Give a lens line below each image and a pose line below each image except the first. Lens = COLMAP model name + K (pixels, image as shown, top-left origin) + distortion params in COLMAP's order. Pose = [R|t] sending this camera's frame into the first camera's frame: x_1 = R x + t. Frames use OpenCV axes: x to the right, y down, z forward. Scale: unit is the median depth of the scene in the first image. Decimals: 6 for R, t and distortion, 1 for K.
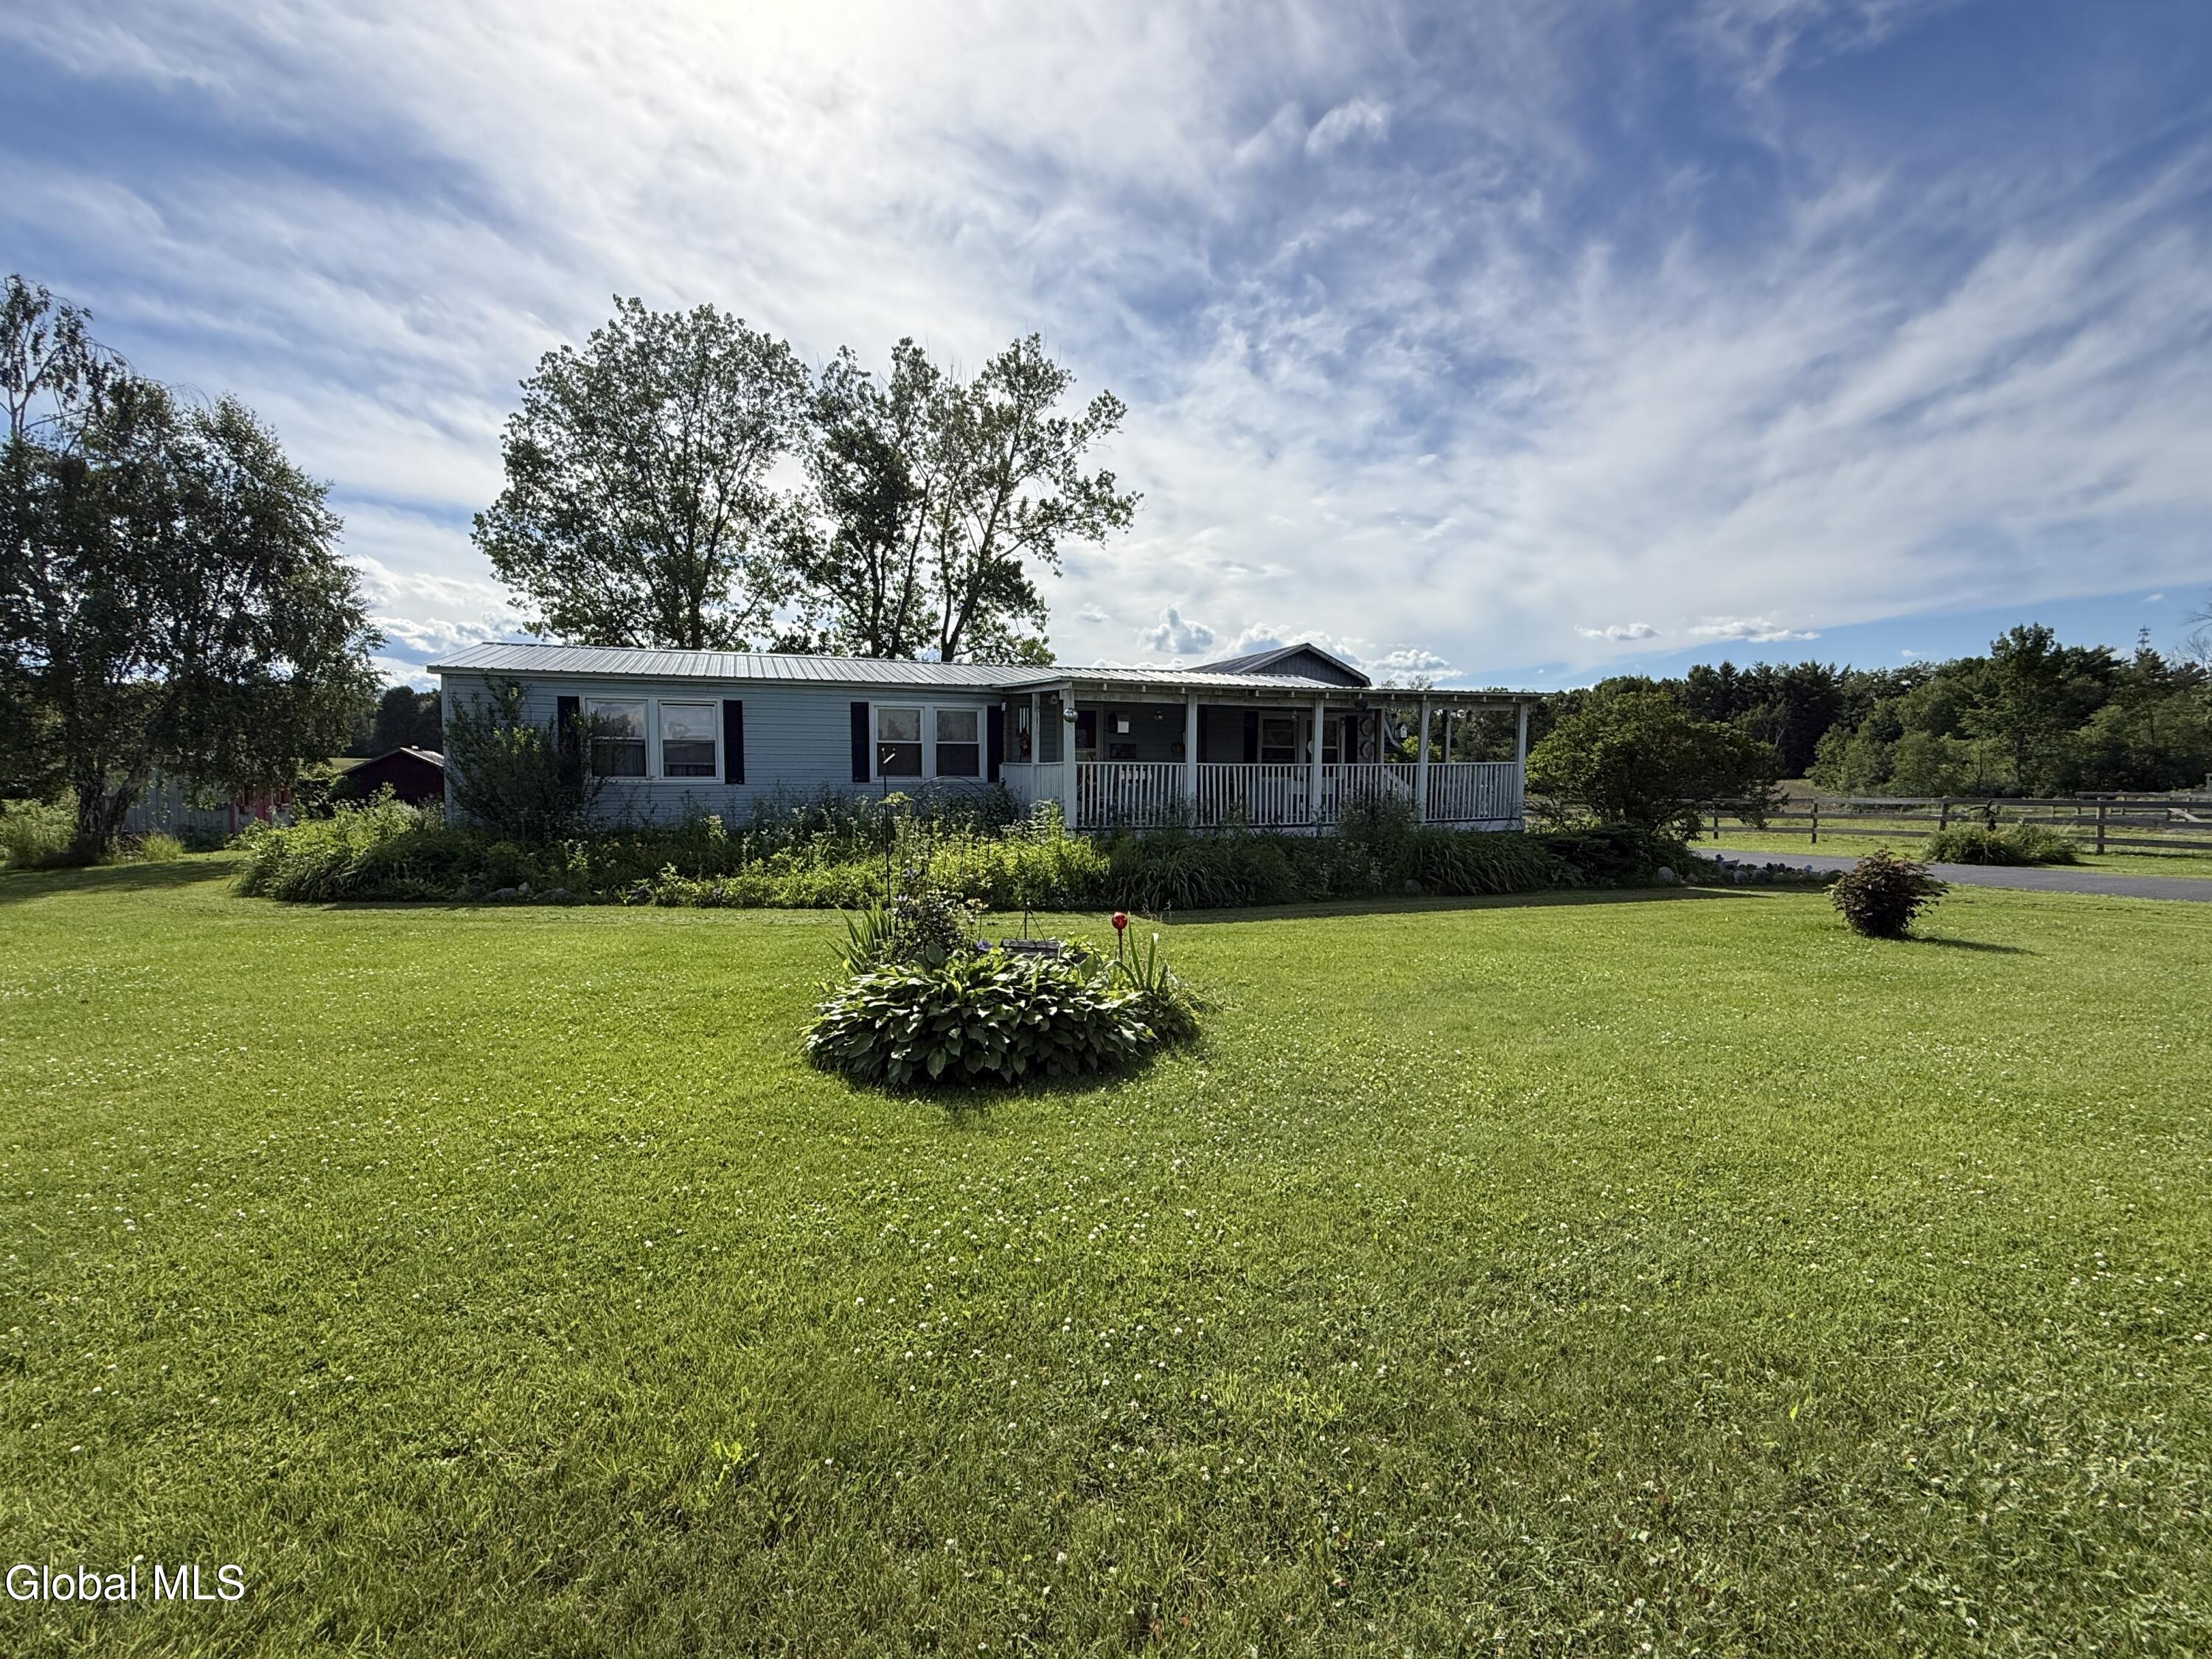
lens RADIAL K [[966.3, 0, 1109.6], [0, 966.3, 808.6], [0, 0, 1]] dist [0.009364, -0.005452]
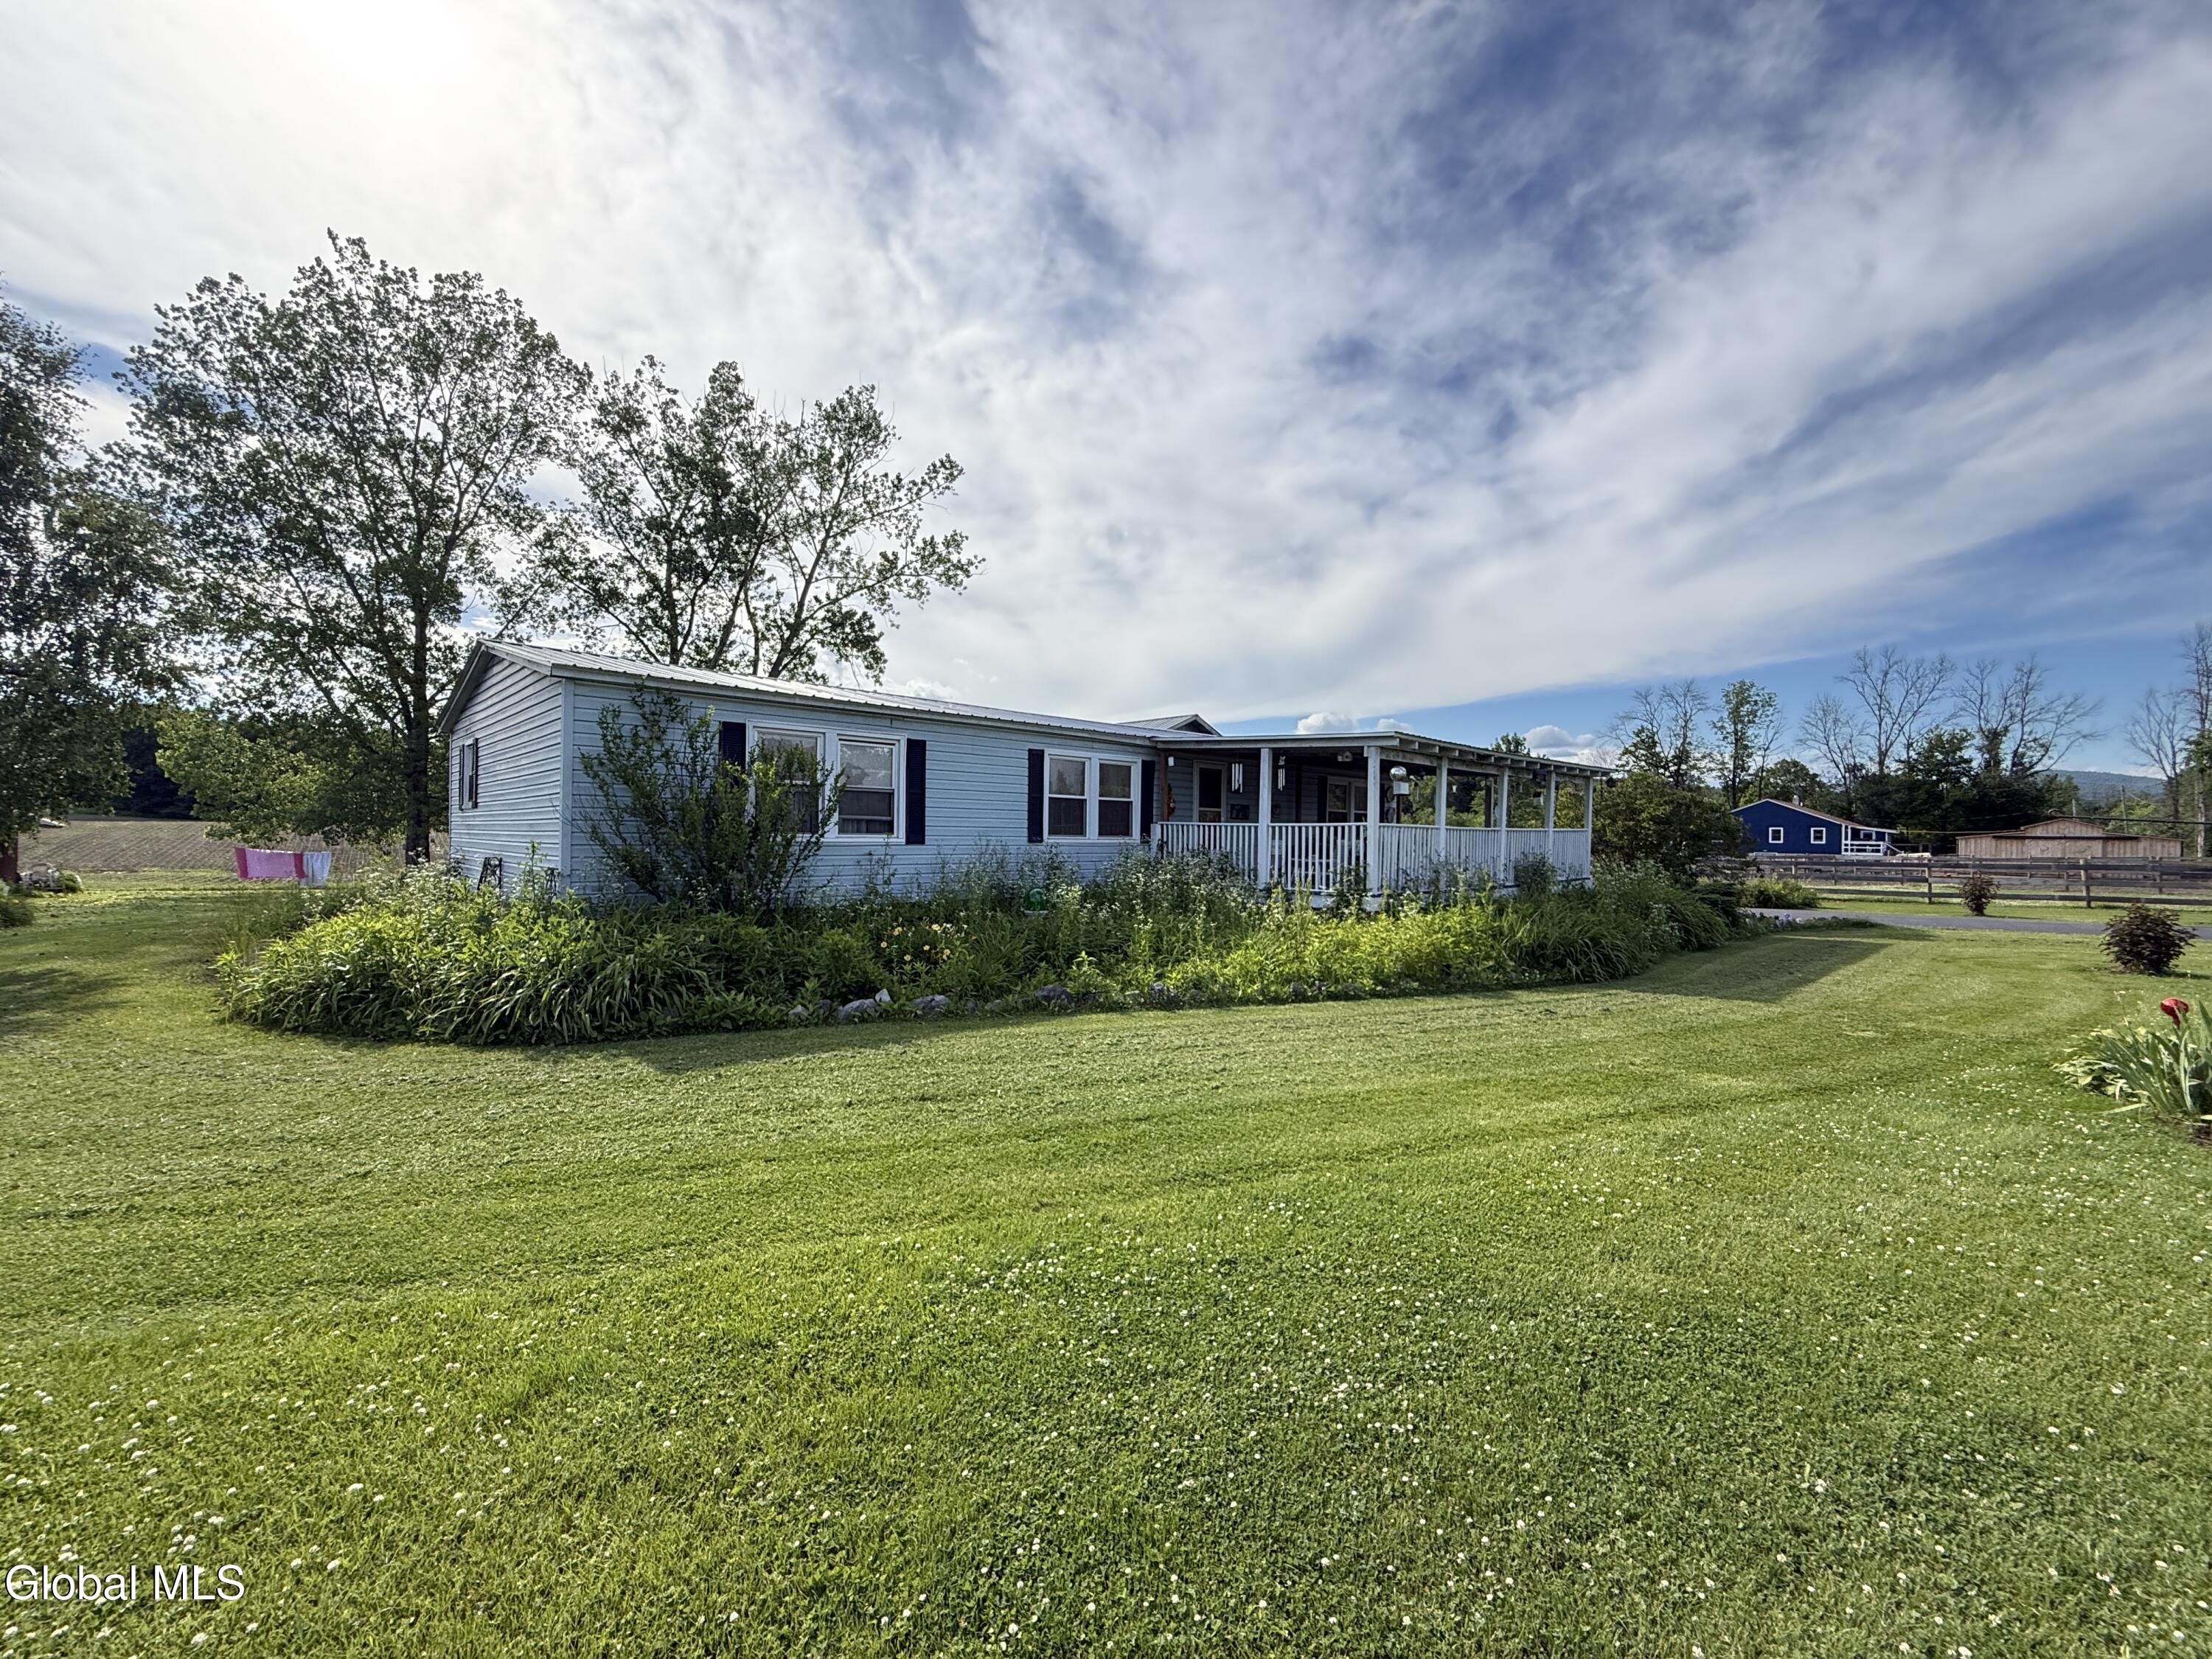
lens RADIAL K [[886.3, 0, 1108.2], [0, 886.3, 818.7], [0, 0, 1]] dist [-0.000145, 0.000868]
pose [[0.920557, 0.015488, 0.390302, -0.216583], [0.005484, 0.998603, -0.052561, -0.003119], [-0.390570, 0.050526, 0.919186, 0.111480]]
